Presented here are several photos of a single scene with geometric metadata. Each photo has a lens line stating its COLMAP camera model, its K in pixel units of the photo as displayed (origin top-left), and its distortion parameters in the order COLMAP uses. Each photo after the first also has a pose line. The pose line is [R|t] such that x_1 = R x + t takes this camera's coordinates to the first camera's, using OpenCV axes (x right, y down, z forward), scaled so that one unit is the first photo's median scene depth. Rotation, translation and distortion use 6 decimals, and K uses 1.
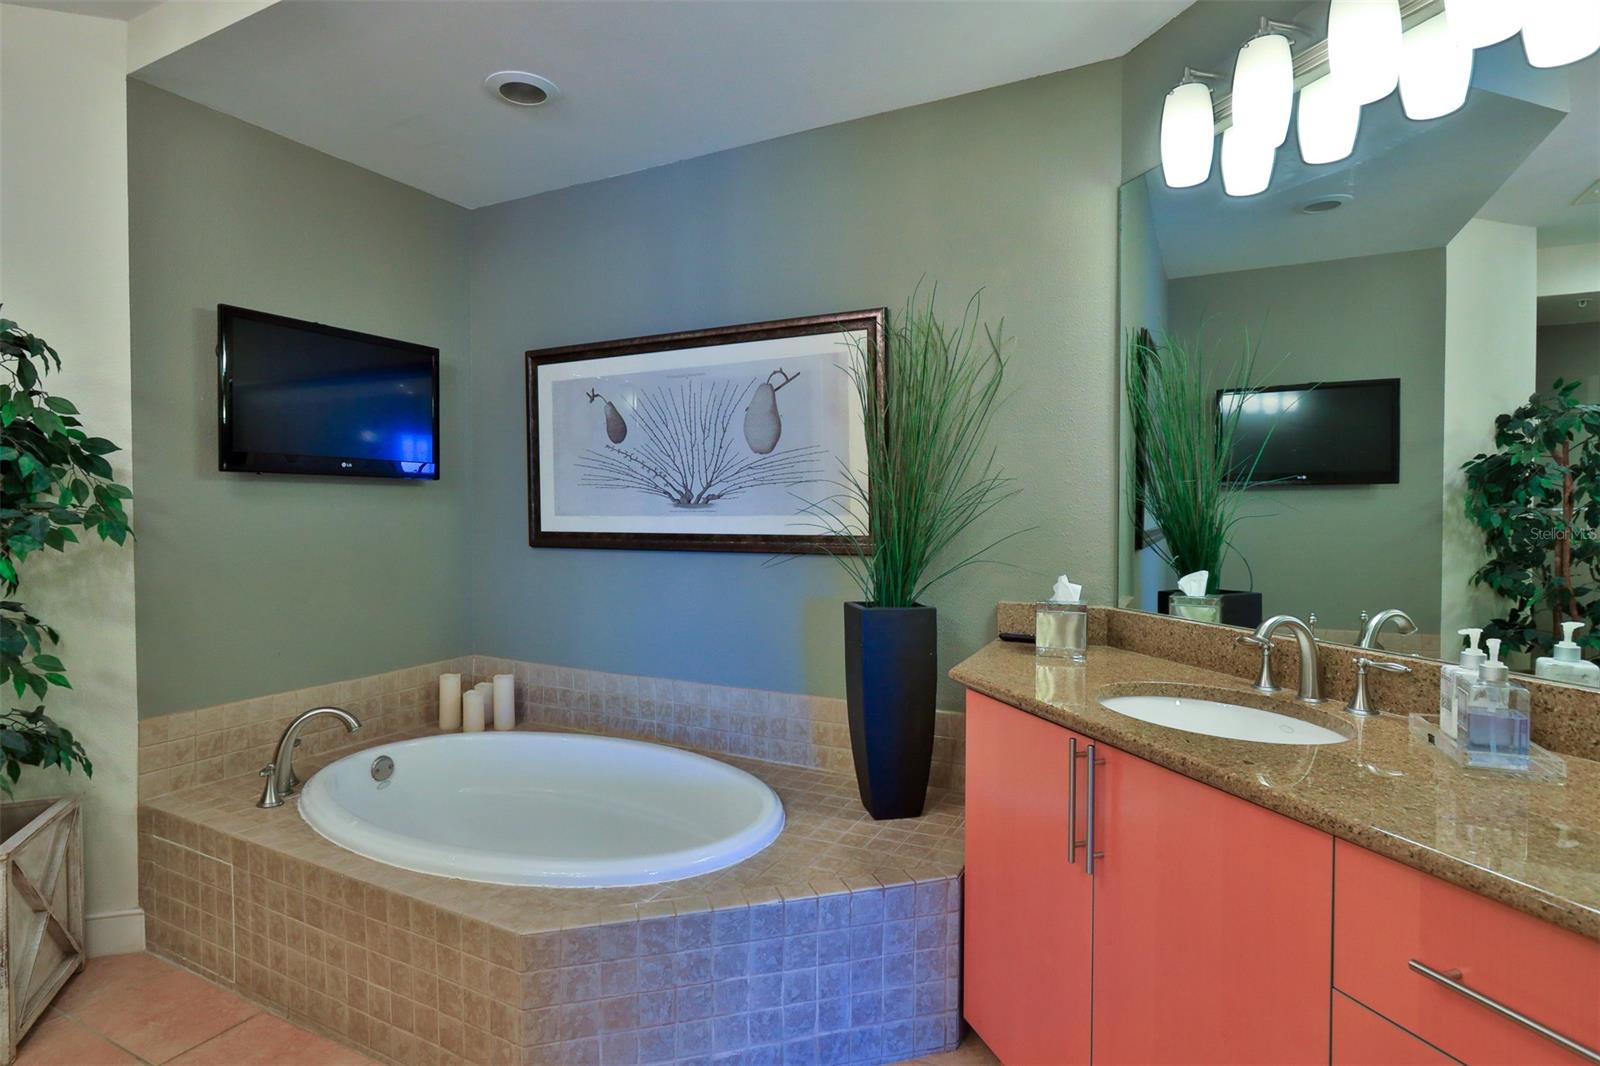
lens RADIAL K [[837.8, 0, 804.0], [0, 837.8, 526.4], [0, 0, 1]] dist [-0.001998, 0.001133]
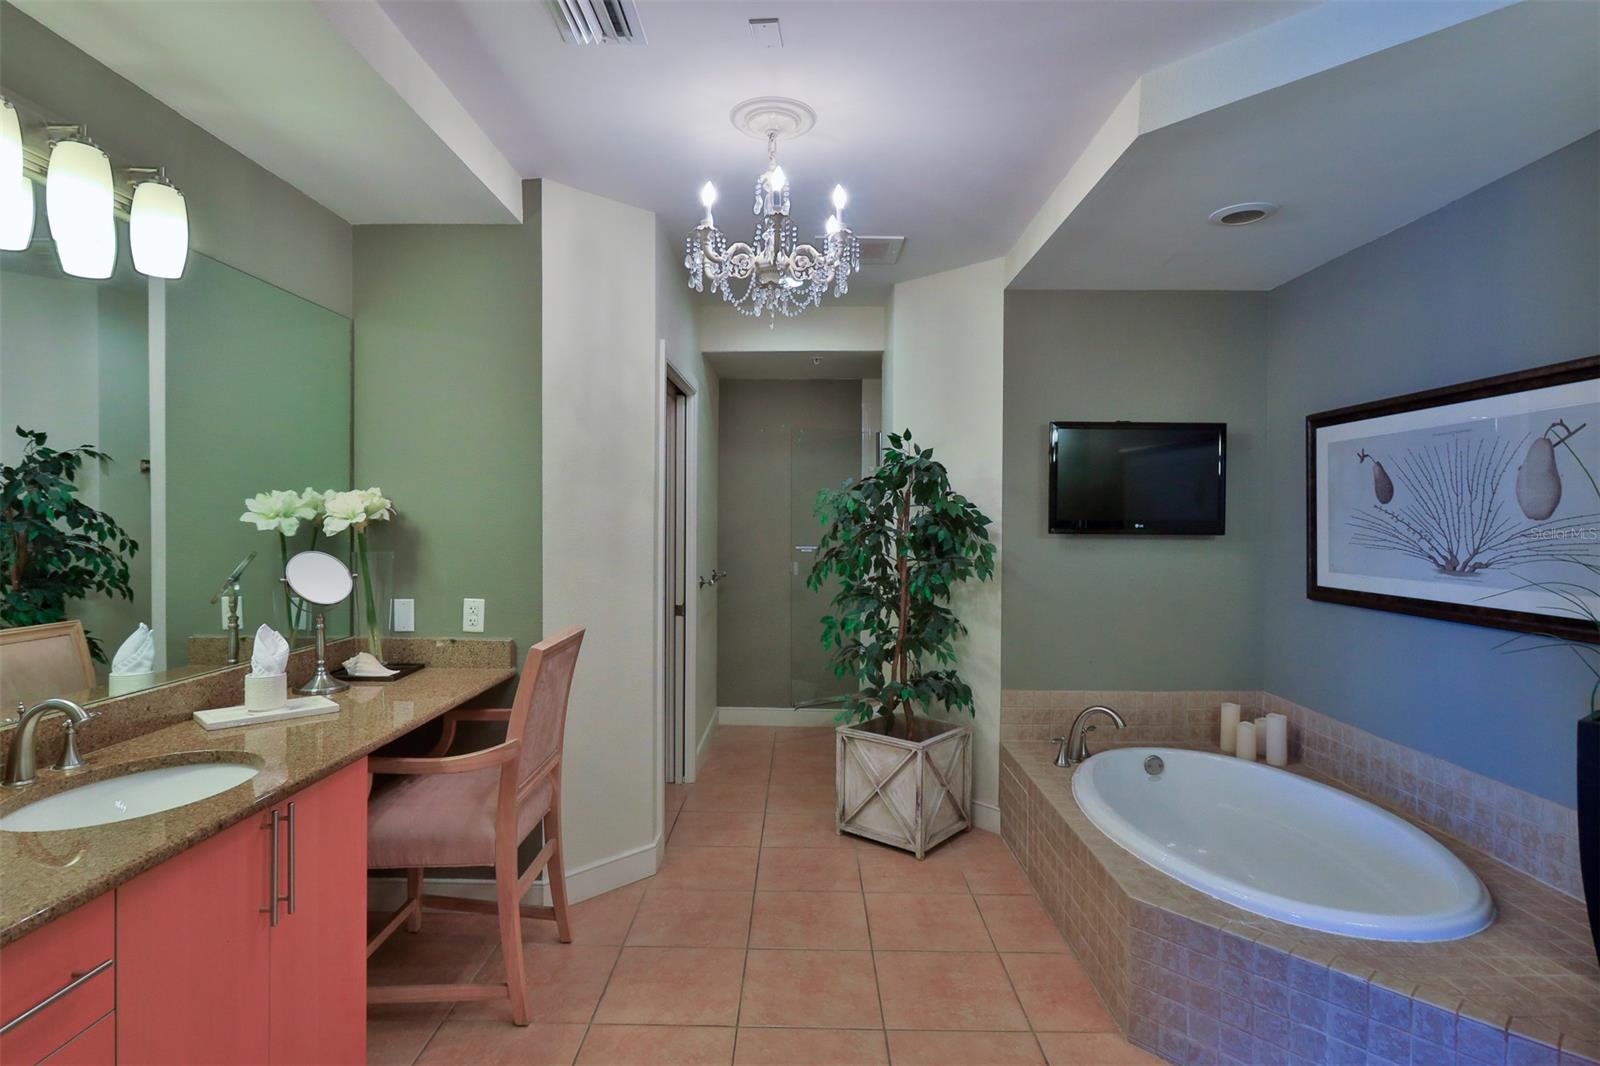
lens RADIAL K [[837.8, 0, 793.3], [0, 837.8, 528.4], [0, 0, 1]] dist [-0.001998, 0.001133]
pose [[0.447988, 0.017694, -0.893865, 0.404638], [-0.026563, 0.999626, 0.006474, -0.068135], [0.893645, 0.020844, 0.448290, -0.070661]]
